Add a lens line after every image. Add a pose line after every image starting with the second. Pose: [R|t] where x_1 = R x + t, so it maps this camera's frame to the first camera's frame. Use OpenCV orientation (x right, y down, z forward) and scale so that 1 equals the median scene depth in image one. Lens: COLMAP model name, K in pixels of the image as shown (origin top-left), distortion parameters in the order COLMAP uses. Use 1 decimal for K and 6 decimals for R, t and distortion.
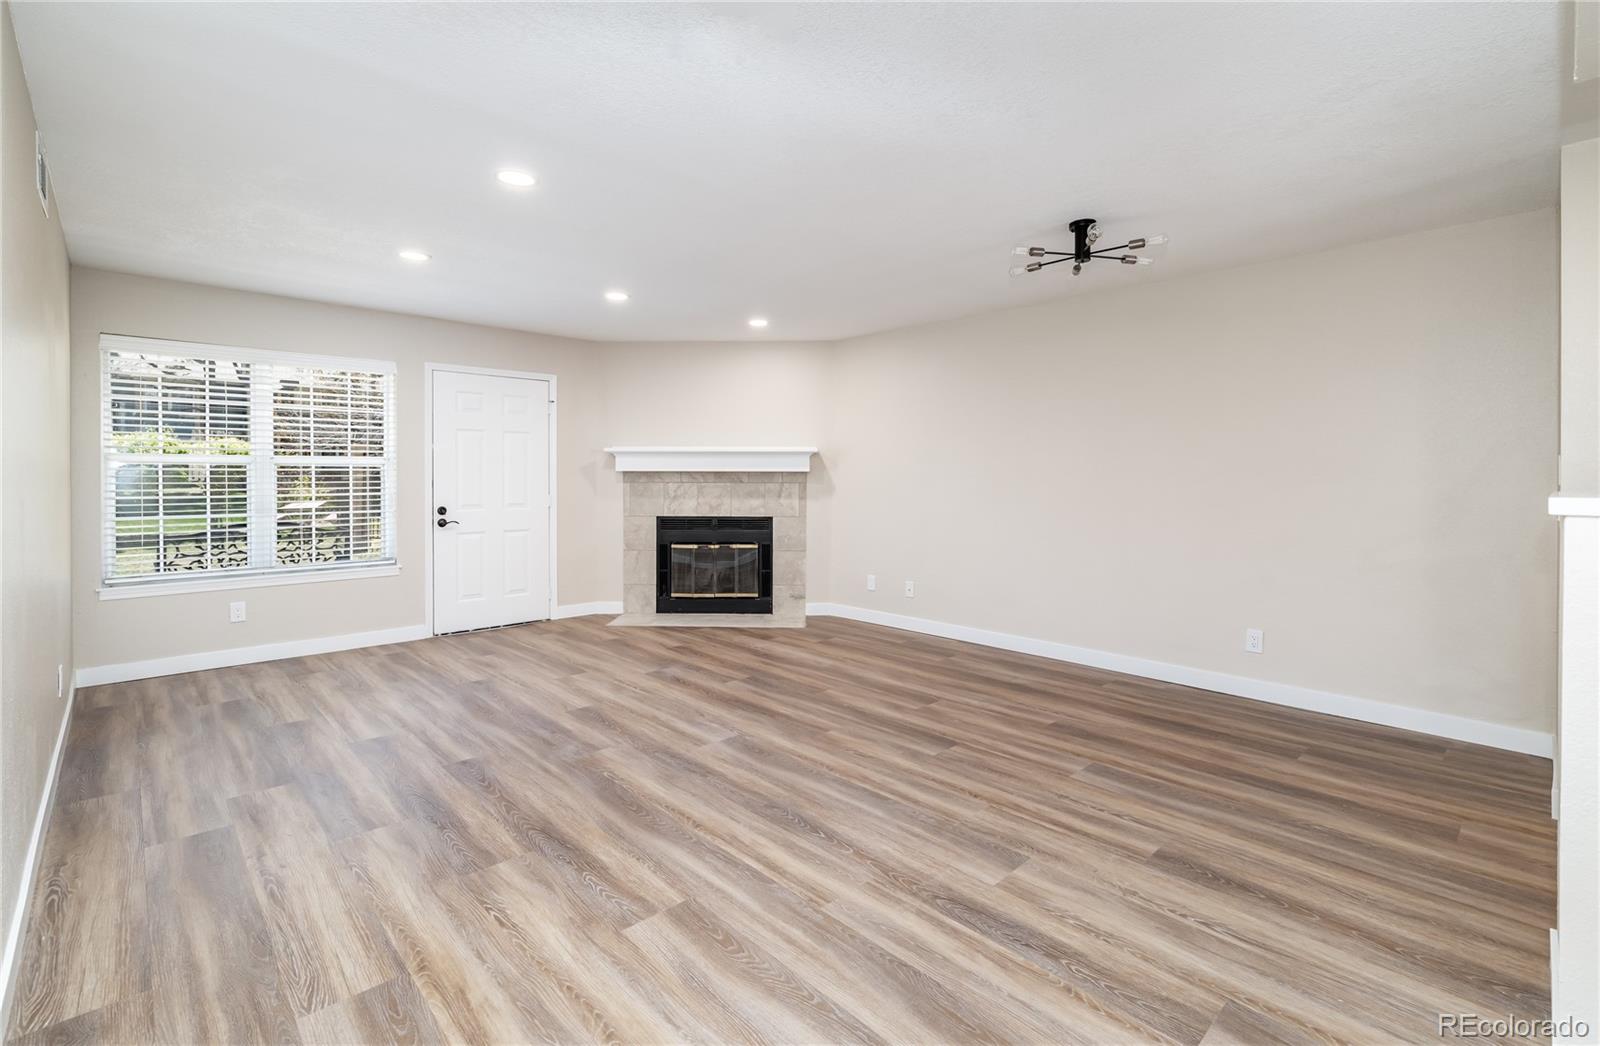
lens RADIAL K [[714.0, 0, 810.9], [0, 714.0, 480.8], [0, 0, 1]] dist [0.000087, 0.000343]
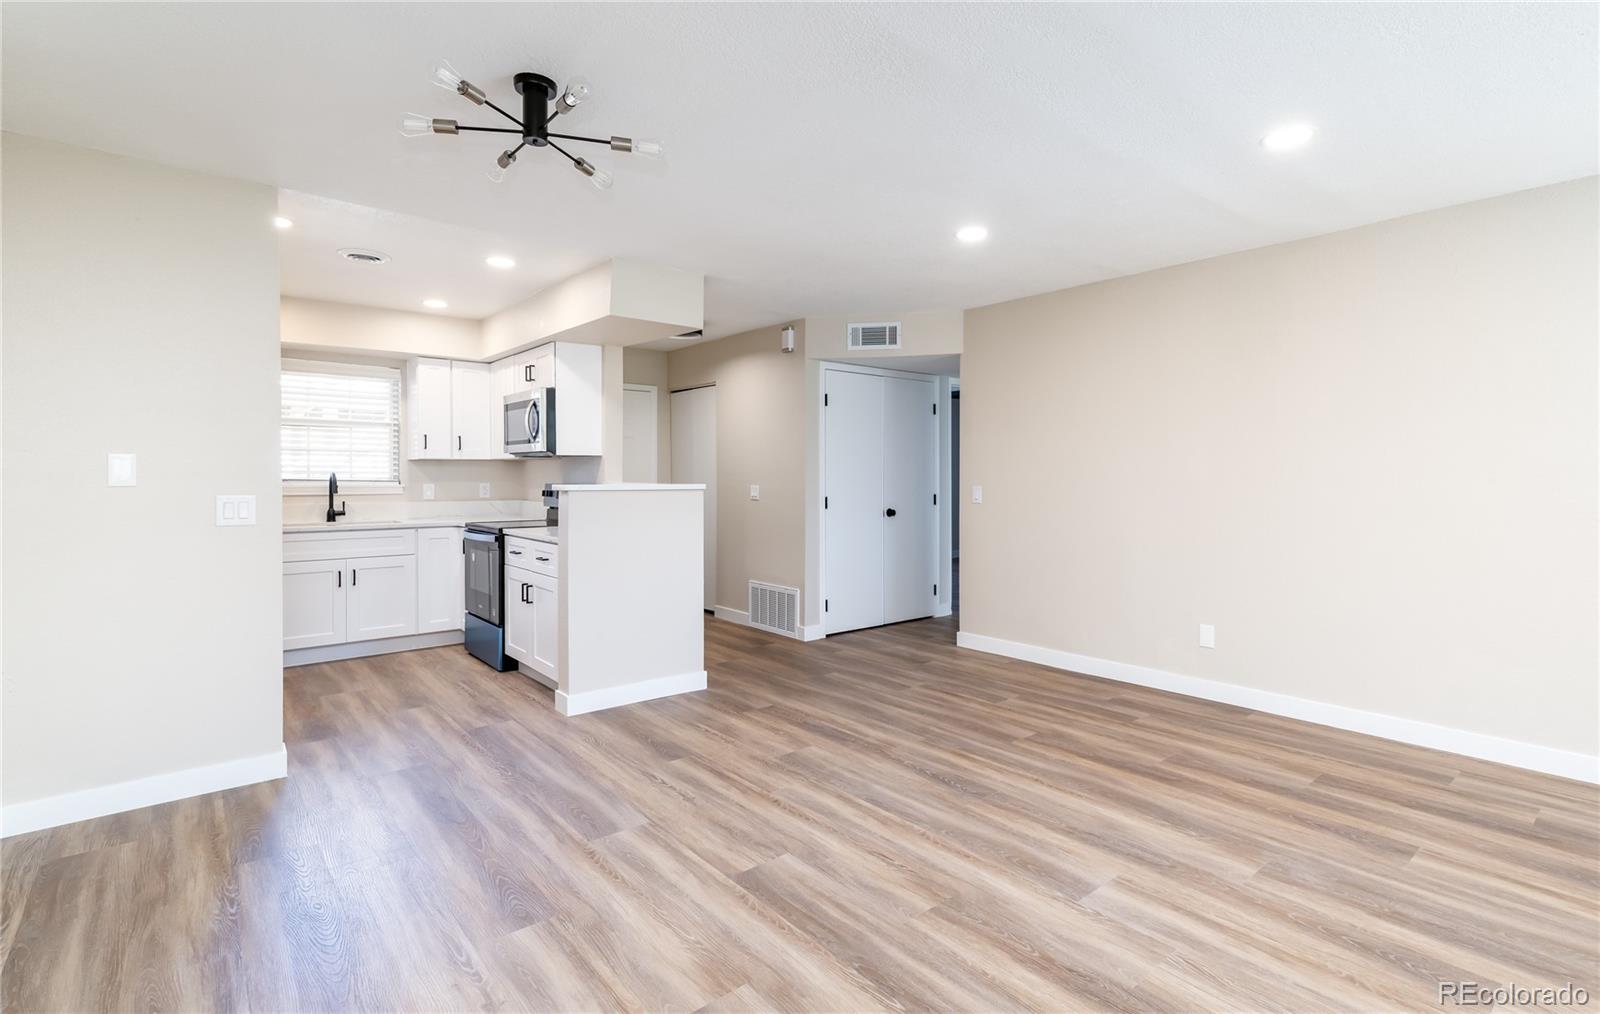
lens RADIAL K [[767.1, 0, 857.9], [0, 767.1, 489.1], [0, 0, 1]] dist [-0.002887, 0.000227]
pose [[-0.999337, -0.002107, 0.036355, 0.066982], [-0.001333, 0.999773, 0.021278, -0.011108], [-0.036392, 0.021215, -0.999112, 1.721711]]
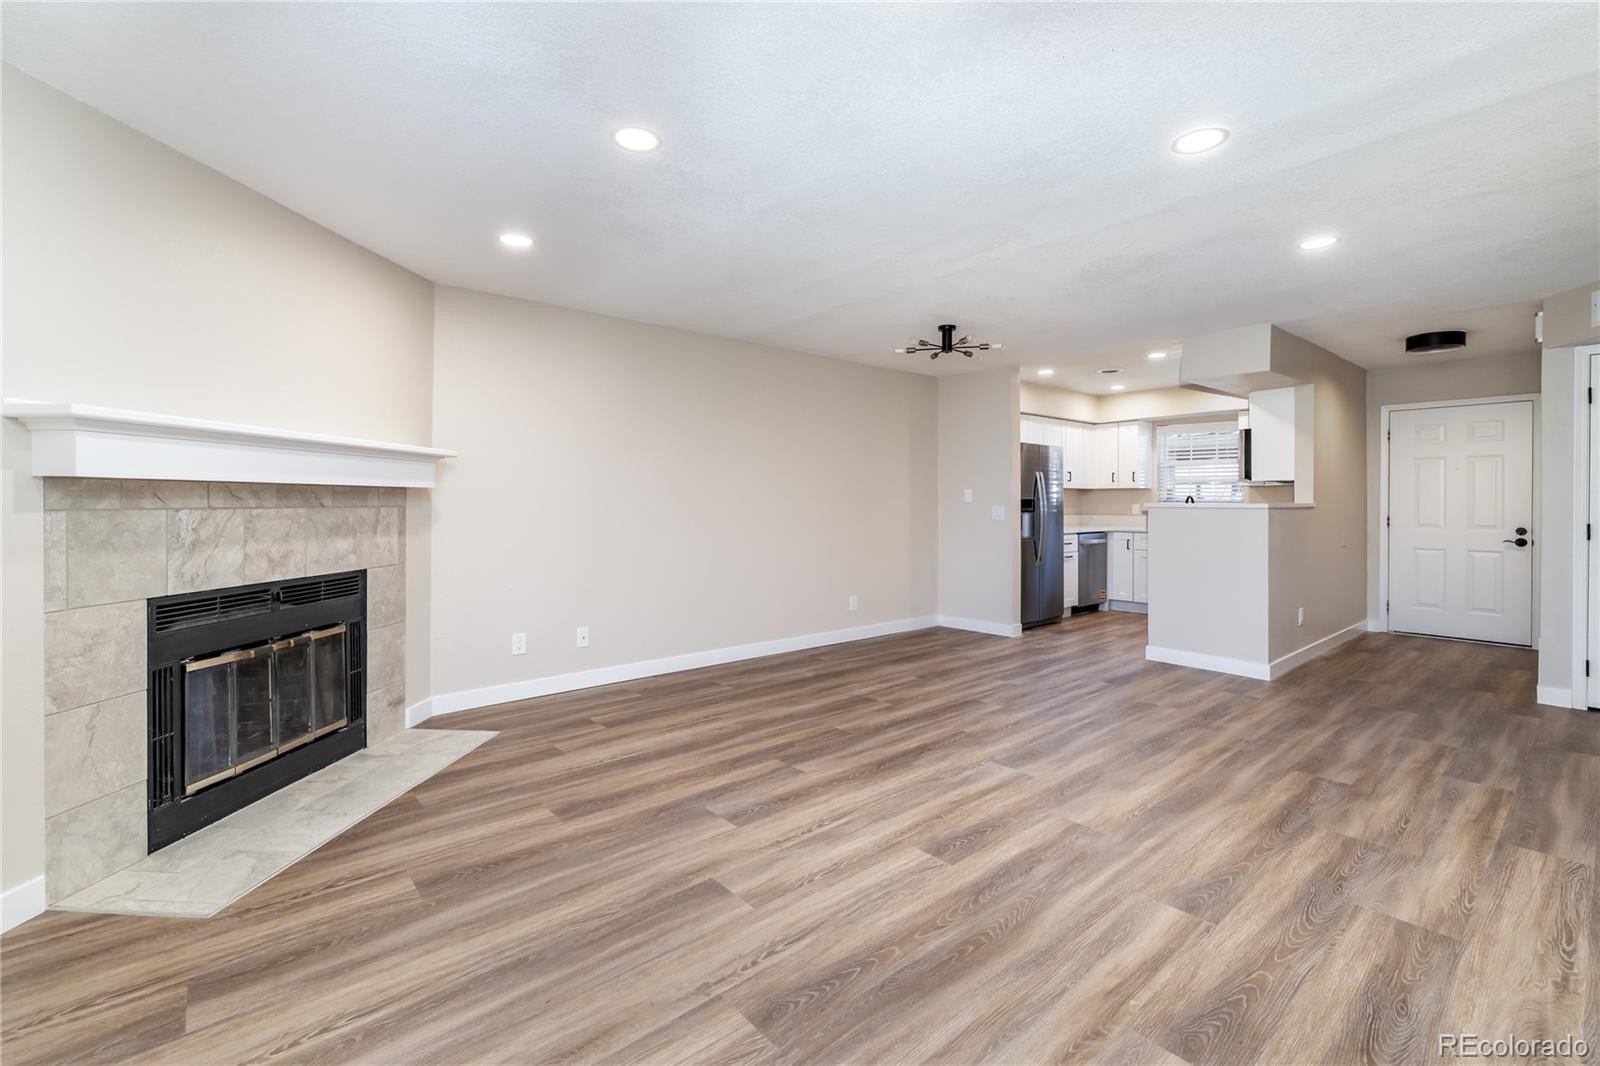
lens RADIAL K [[698.1, 0, 795.3], [0, 698.1, 501.8], [0, 0, 1]] dist [0.000438, -0.000315]
pose [[0.064002, -0.002880, 0.997946, -1.111539], [0.003596, 0.999990, 0.002655, -0.002630], [-0.997943, 0.003419, 0.064011, 1.254352]]
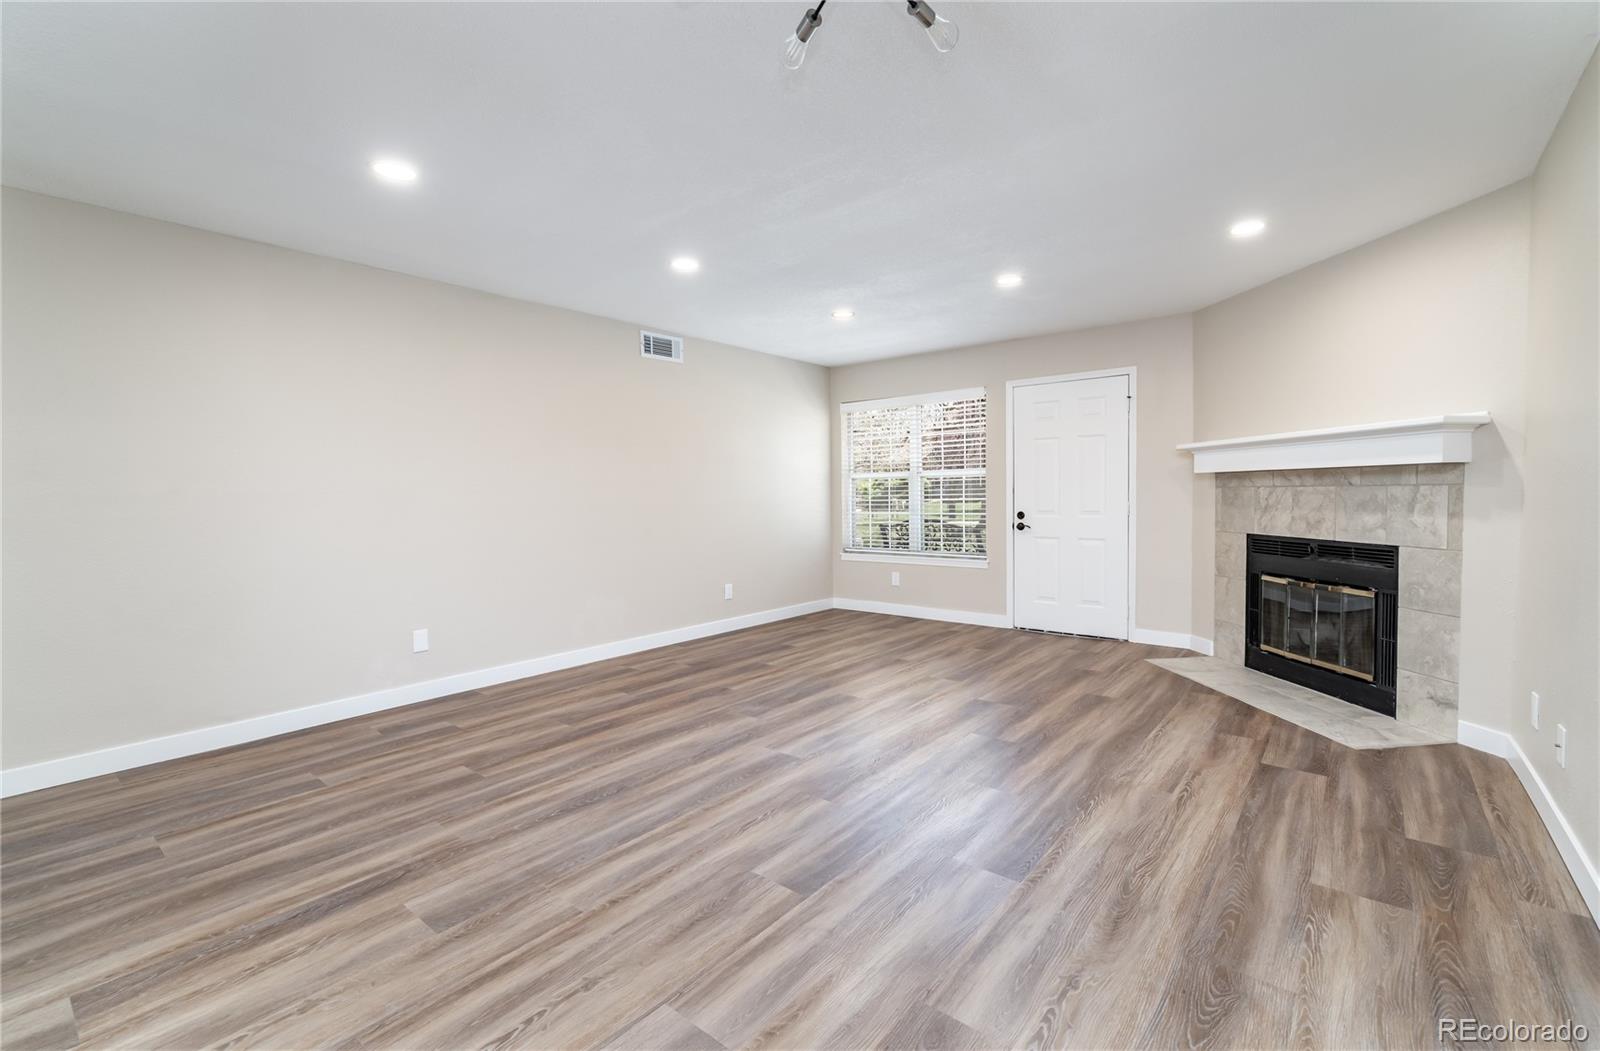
lens RADIAL K [[684.3, 0, 822.7], [0, 684.3, 521.7], [0, 0, 1]] dist [-0.000921, 0.000492]
pose [[0.141463, 0.038879, -0.989180, 0.806505], [0.008134, 0.999149, 0.040434, 0.011936], [0.989910, -0.013766, 0.141026, 0.943633]]
